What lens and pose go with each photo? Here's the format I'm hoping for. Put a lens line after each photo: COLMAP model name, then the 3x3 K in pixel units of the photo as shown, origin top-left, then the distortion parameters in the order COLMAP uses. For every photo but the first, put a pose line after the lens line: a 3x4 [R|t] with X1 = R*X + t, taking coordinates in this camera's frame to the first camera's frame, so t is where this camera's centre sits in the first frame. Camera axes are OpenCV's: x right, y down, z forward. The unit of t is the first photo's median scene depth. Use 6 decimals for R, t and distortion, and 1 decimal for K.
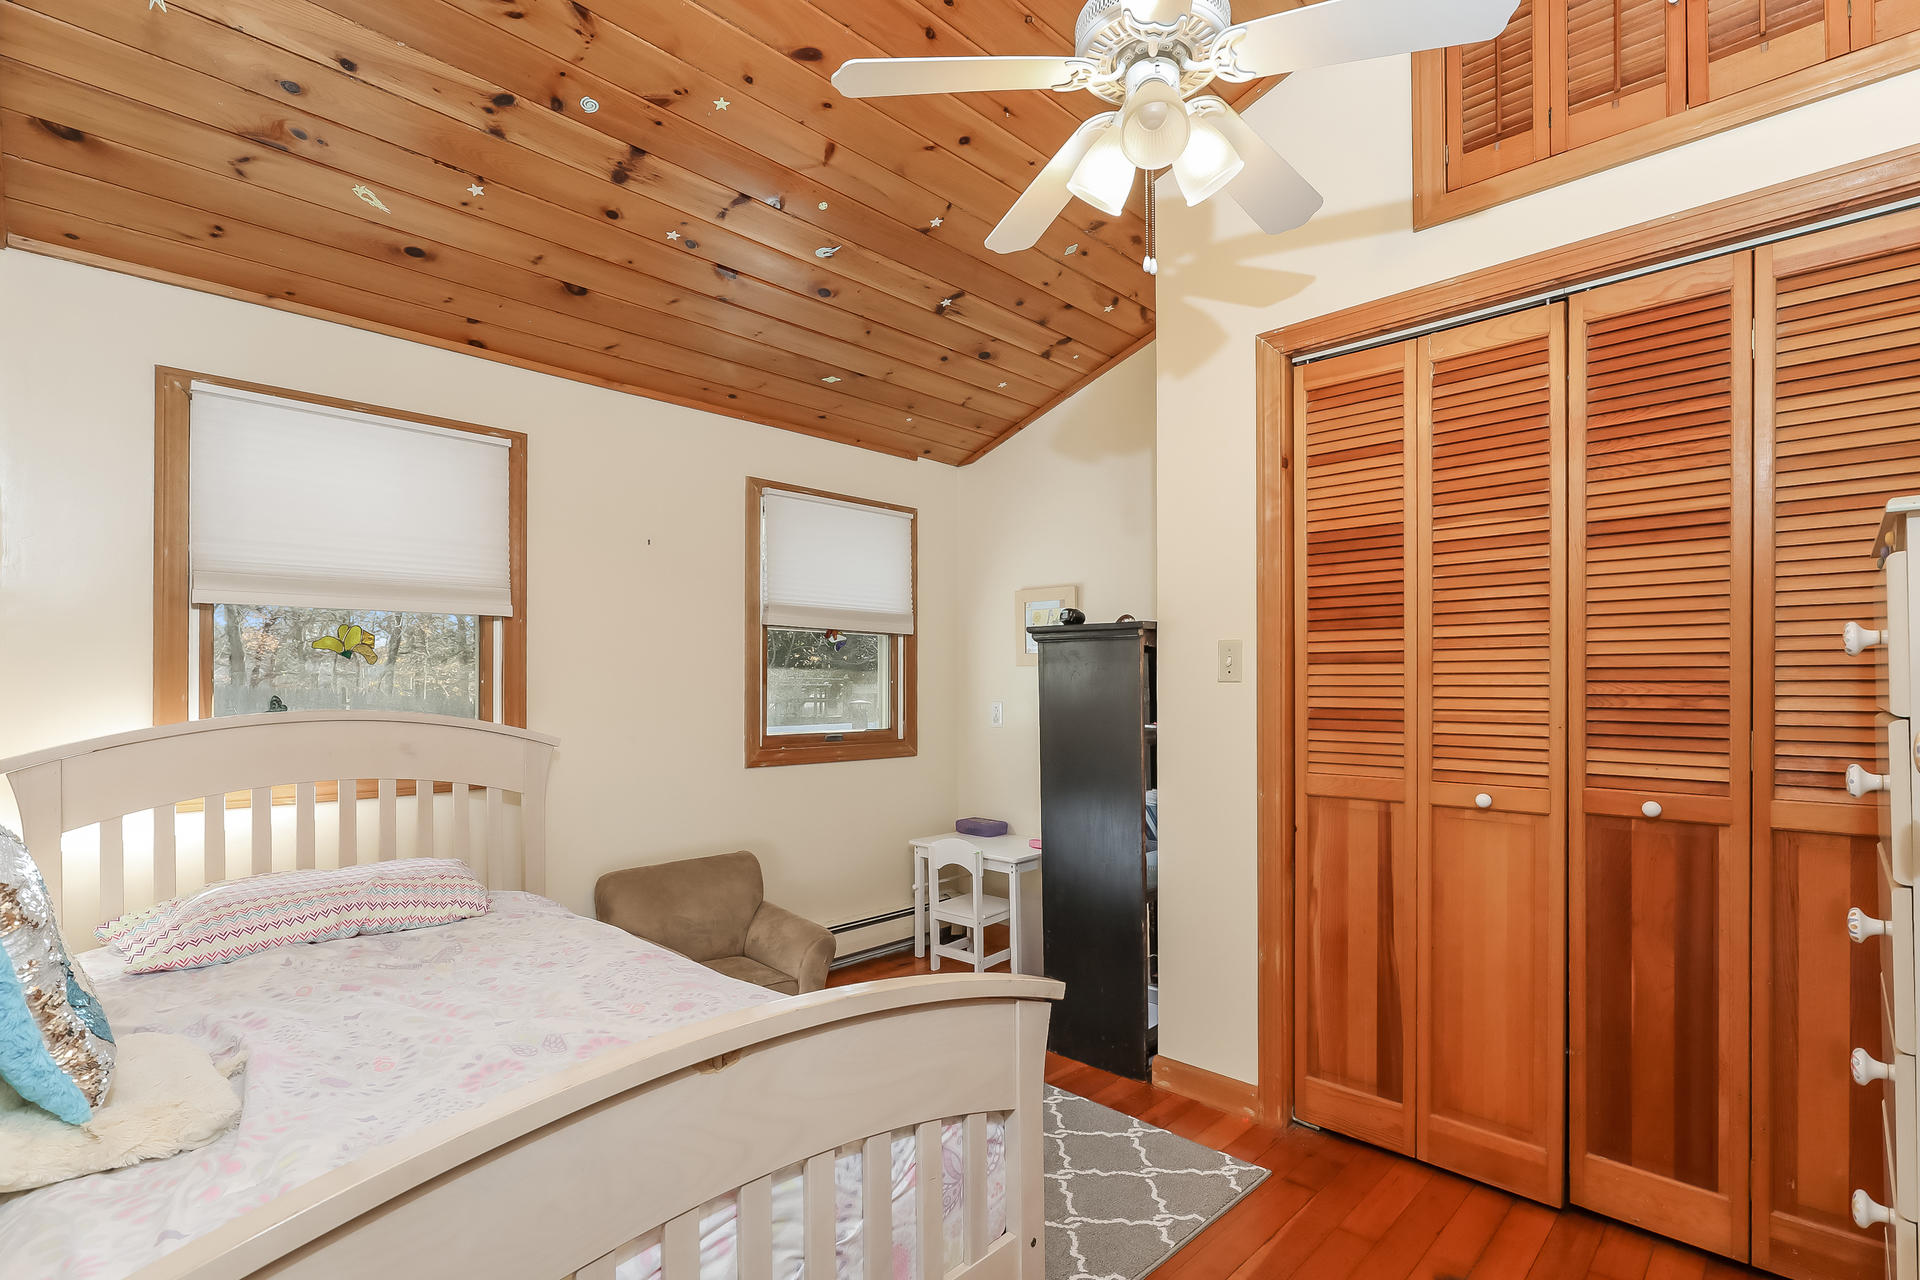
lens RADIAL K [[895.3, 0, 954.1], [0, 895.3, 686.5], [0, 0, 1]] dist [-0.002207, -0.000213]
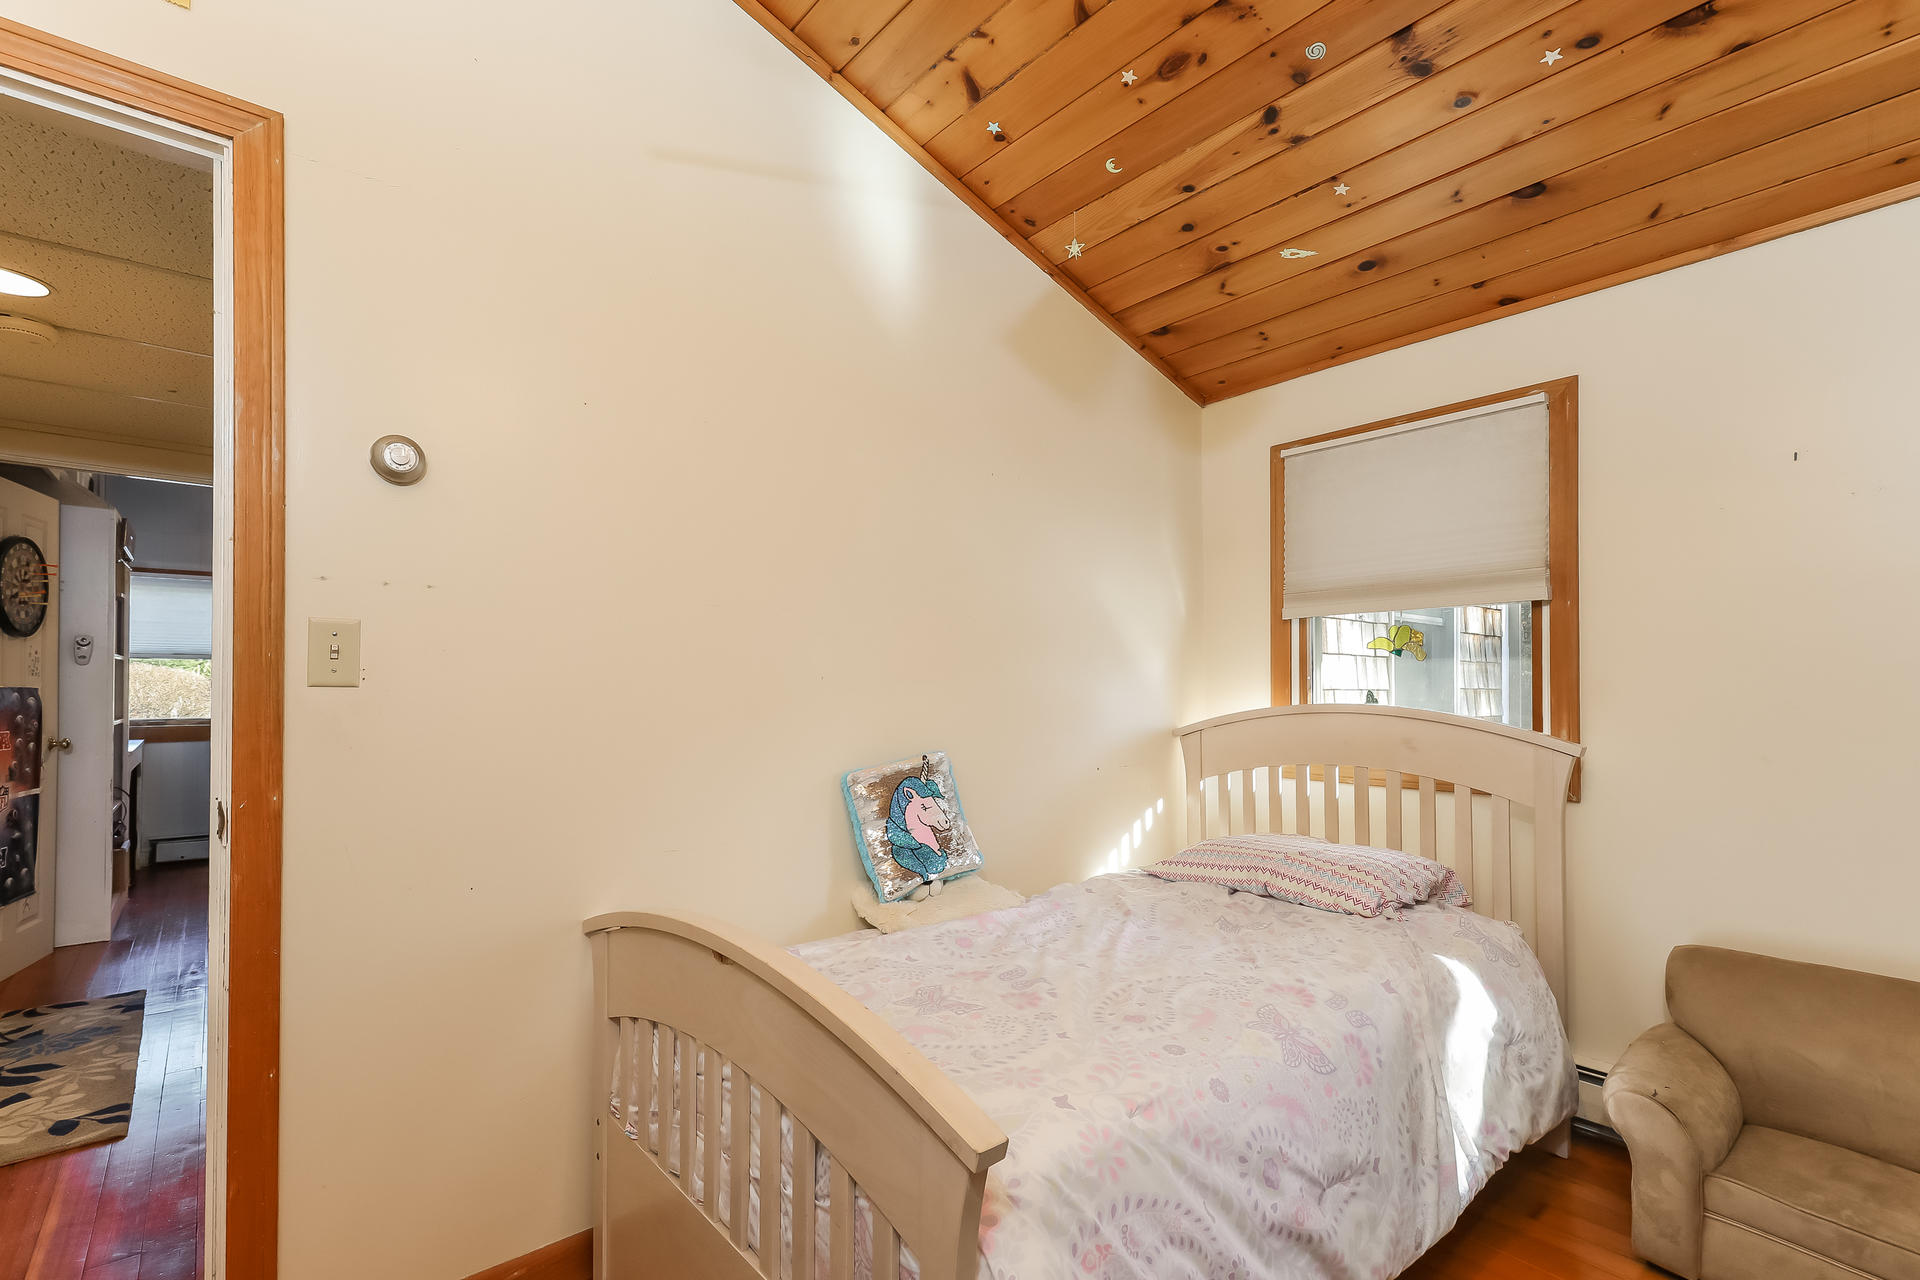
lens RADIAL K [[857.1, 0, 965.2], [0, 857.1, 672.9], [0, 0, 1]] dist [0.015670, 0.000321]
pose [[-0.057758, -0.011088, -0.998269, 0.456944], [0.005490, 0.999920, -0.011424, -0.002608], [0.998316, -0.006140, -0.057692, 0.633700]]
